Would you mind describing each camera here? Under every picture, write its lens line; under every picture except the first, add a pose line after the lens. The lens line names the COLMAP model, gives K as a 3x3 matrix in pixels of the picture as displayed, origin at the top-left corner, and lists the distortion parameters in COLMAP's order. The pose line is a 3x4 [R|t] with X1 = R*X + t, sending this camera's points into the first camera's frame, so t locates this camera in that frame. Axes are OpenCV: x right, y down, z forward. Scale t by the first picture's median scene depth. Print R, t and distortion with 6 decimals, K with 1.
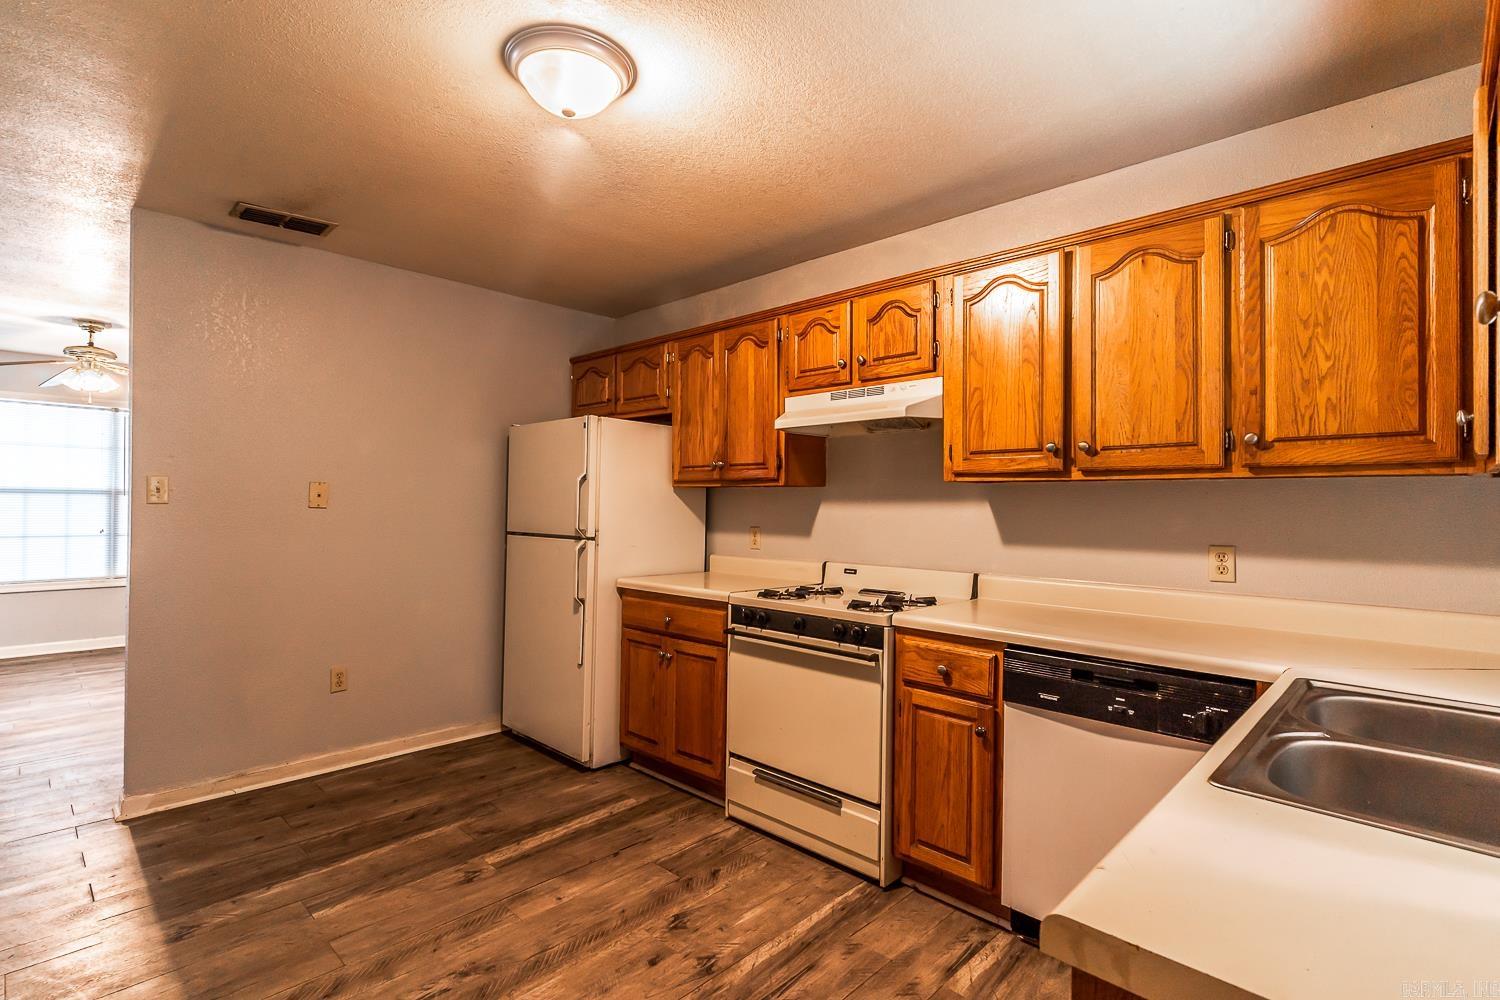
lens RADIAL K [[714.7, 0, 750.0], [0, 714.7, 500.0], [0, 0, 1]] dist [-0.000660, -0.000743]
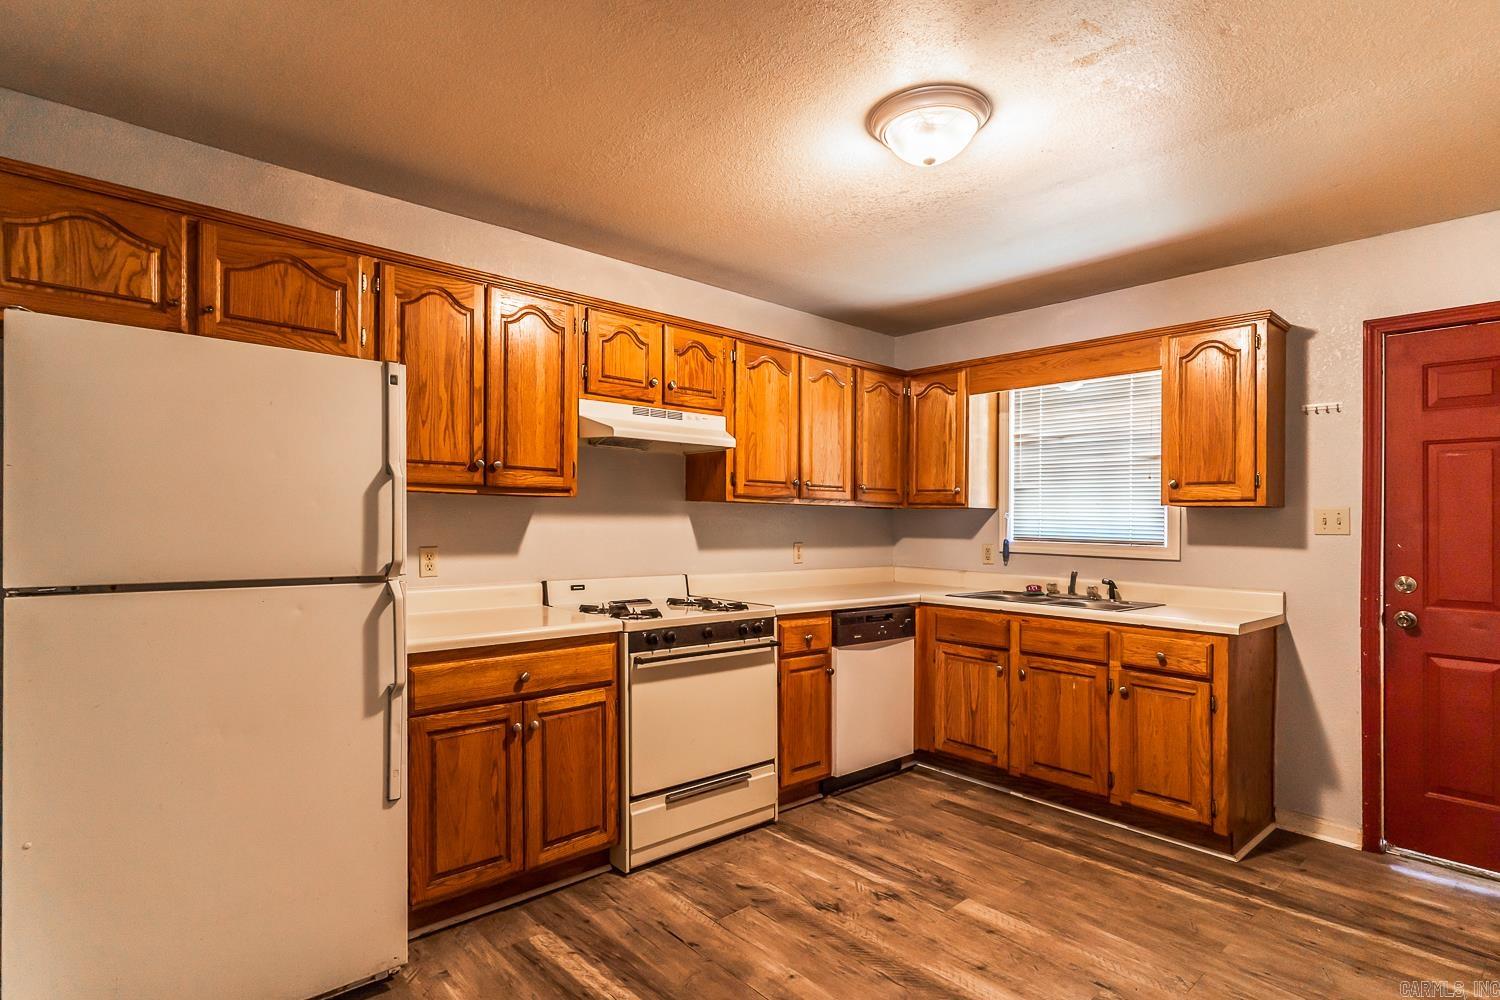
lens RADIAL K [[754.2, 0, 716.4], [0, 754.2, 509.4], [0, 0, 1]] dist [0.000052, -0.000193]
pose [[0.091904, 0.007650, 0.995738, -1.056062], [-0.021114, 0.999761, -0.005732, -0.003489], [-0.995544, -0.020497, 0.092044, 0.900328]]
